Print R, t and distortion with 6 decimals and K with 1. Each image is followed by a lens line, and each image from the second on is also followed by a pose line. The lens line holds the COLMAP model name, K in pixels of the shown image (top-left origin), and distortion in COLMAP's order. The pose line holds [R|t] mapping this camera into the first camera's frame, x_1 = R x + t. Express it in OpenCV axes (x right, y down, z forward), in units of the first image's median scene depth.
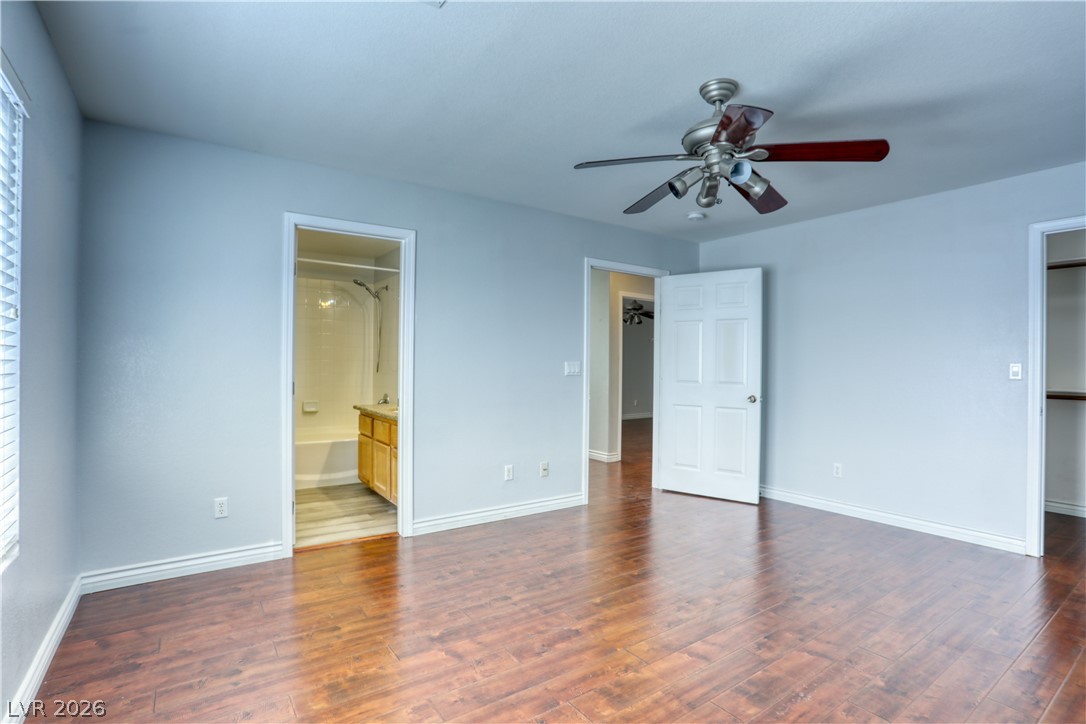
lens RADIAL K [[529.5, 0, 543.8], [0, 529.5, 360.7], [0, 0, 1]] dist [-0.072960, 0.026464]
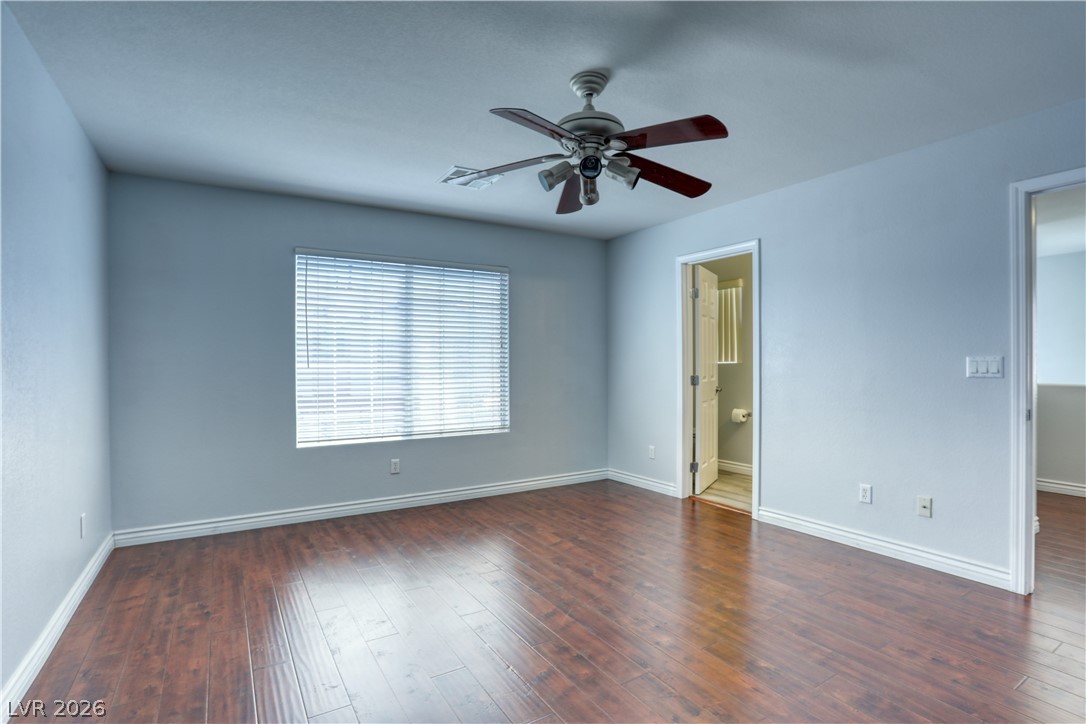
lens RADIAL K [[529.5, 0, 544.1], [0, 529.5, 362.3], [0, 0, 1]] dist [-0.072960, 0.026464]
pose [[-0.047058, -0.004306, -0.998883, 0.992245], [0.011592, 0.999921, -0.004857, 0.008714], [0.998825, -0.011808, -0.047005, 0.711283]]
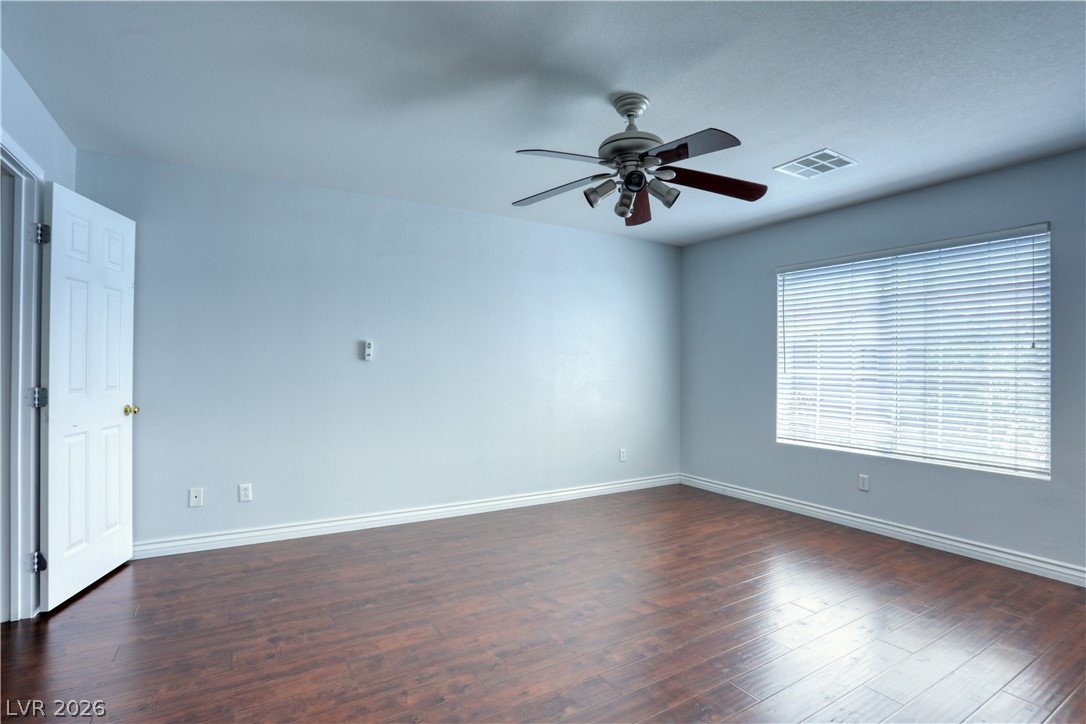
lens RADIAL K [[529.5, 0, 544.1], [0, 529.5, 362.0], [0, 0, 1]] dist [-0.072960, 0.026464]
pose [[-0.997733, -0.014153, 0.065789, 0.323136], [-0.015432, 0.999701, -0.018987, 0.016918], [-0.065501, -0.019959, -0.997653, 1.534336]]
